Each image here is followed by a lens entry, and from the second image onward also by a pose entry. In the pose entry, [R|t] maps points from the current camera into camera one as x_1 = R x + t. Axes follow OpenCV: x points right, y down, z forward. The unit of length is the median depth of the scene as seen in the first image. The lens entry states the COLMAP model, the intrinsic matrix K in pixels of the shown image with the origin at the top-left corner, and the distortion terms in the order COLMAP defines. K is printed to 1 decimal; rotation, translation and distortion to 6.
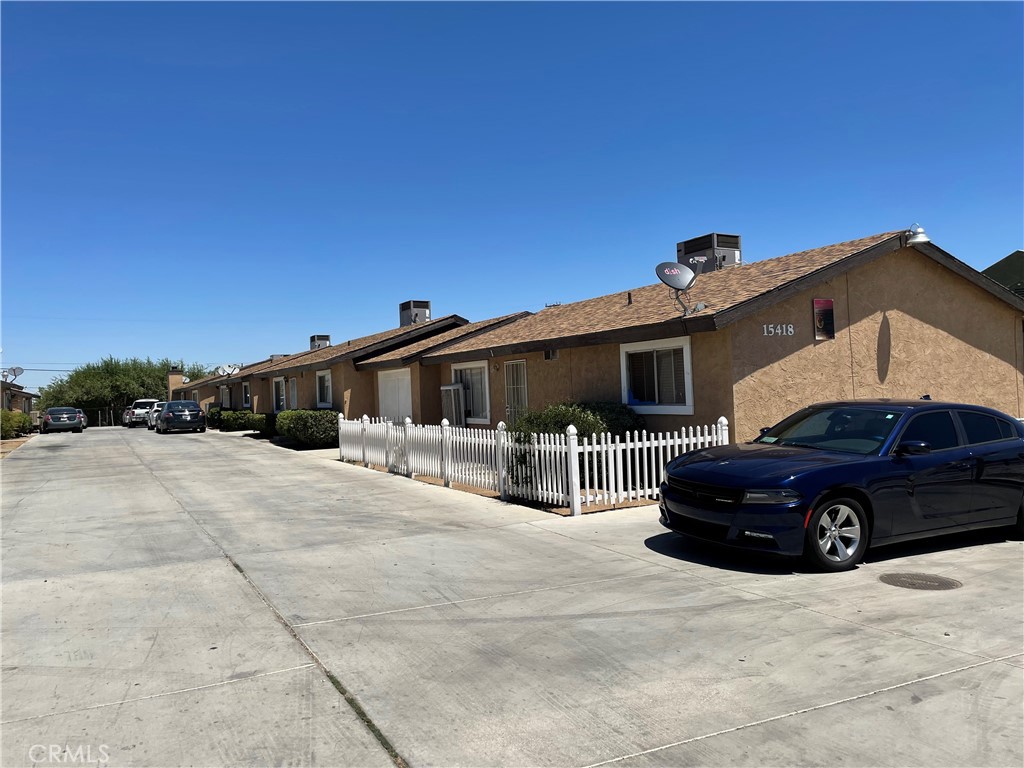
lens RADIAL K [[776.2, 0, 514.3], [0, 776.2, 364.5], [0, 0, 1]] dist [0.087447, -0.099085]
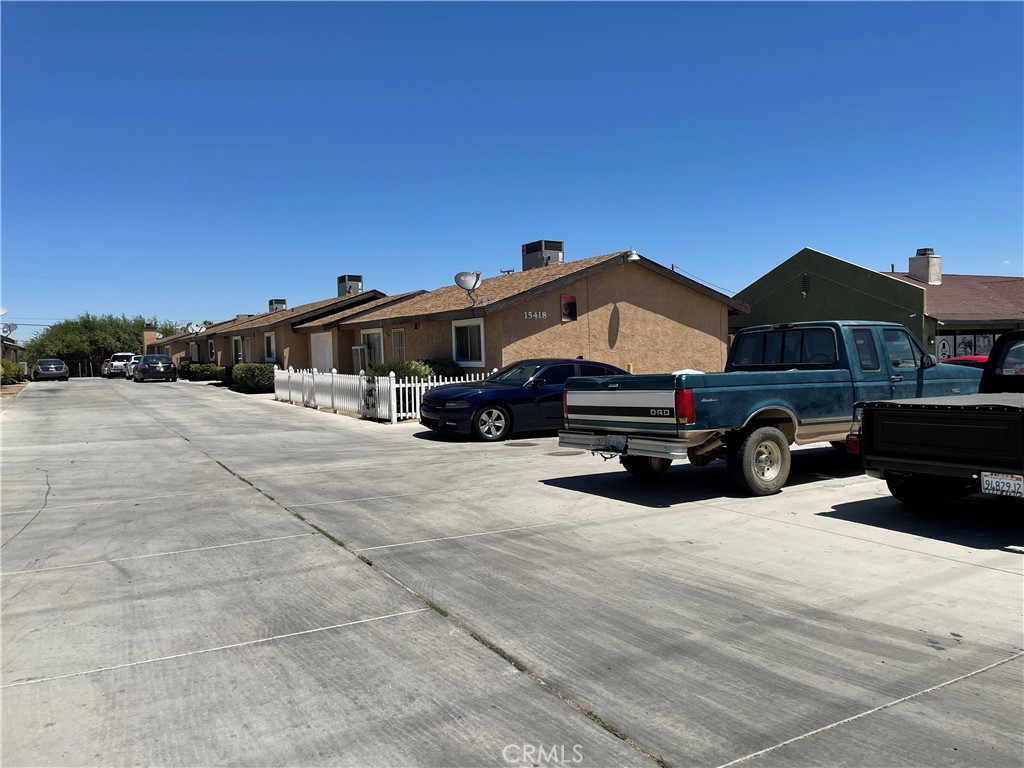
lens RADIAL K [[776.2, 0, 517.2], [0, 776.2, 374.7], [0, 0, 1]] dist [0.087447, -0.099085]
pose [[0.999445, 0.012678, 0.030802, 0.224366], [-0.014643, 0.997814, 0.064438, -0.021465], [-0.029918, -0.064853, 0.997446, -0.530485]]
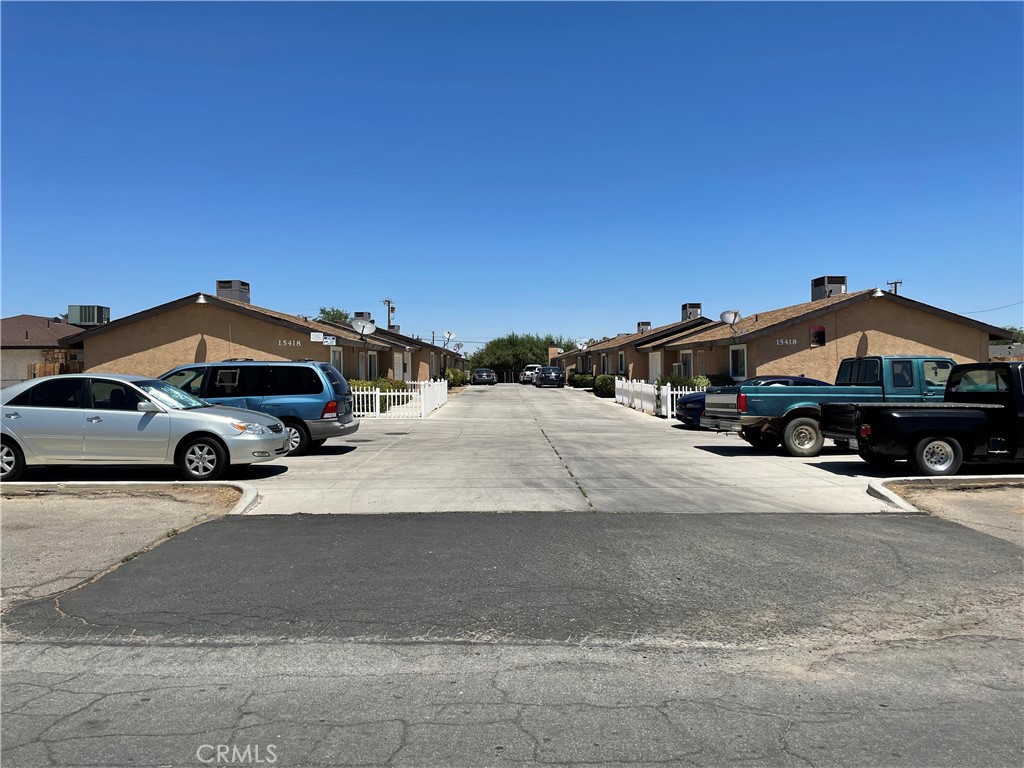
lens RADIAL K [[776.2, 0, 511.6], [0, 776.2, 383.8], [0, 0, 1]] dist [0.087447, -0.099085]
pose [[0.887470, 0.037946, -0.459300, 0.579349], [-0.008372, 0.997767, 0.066257, -0.058115], [0.460789, -0.054956, 0.885807, -1.061149]]
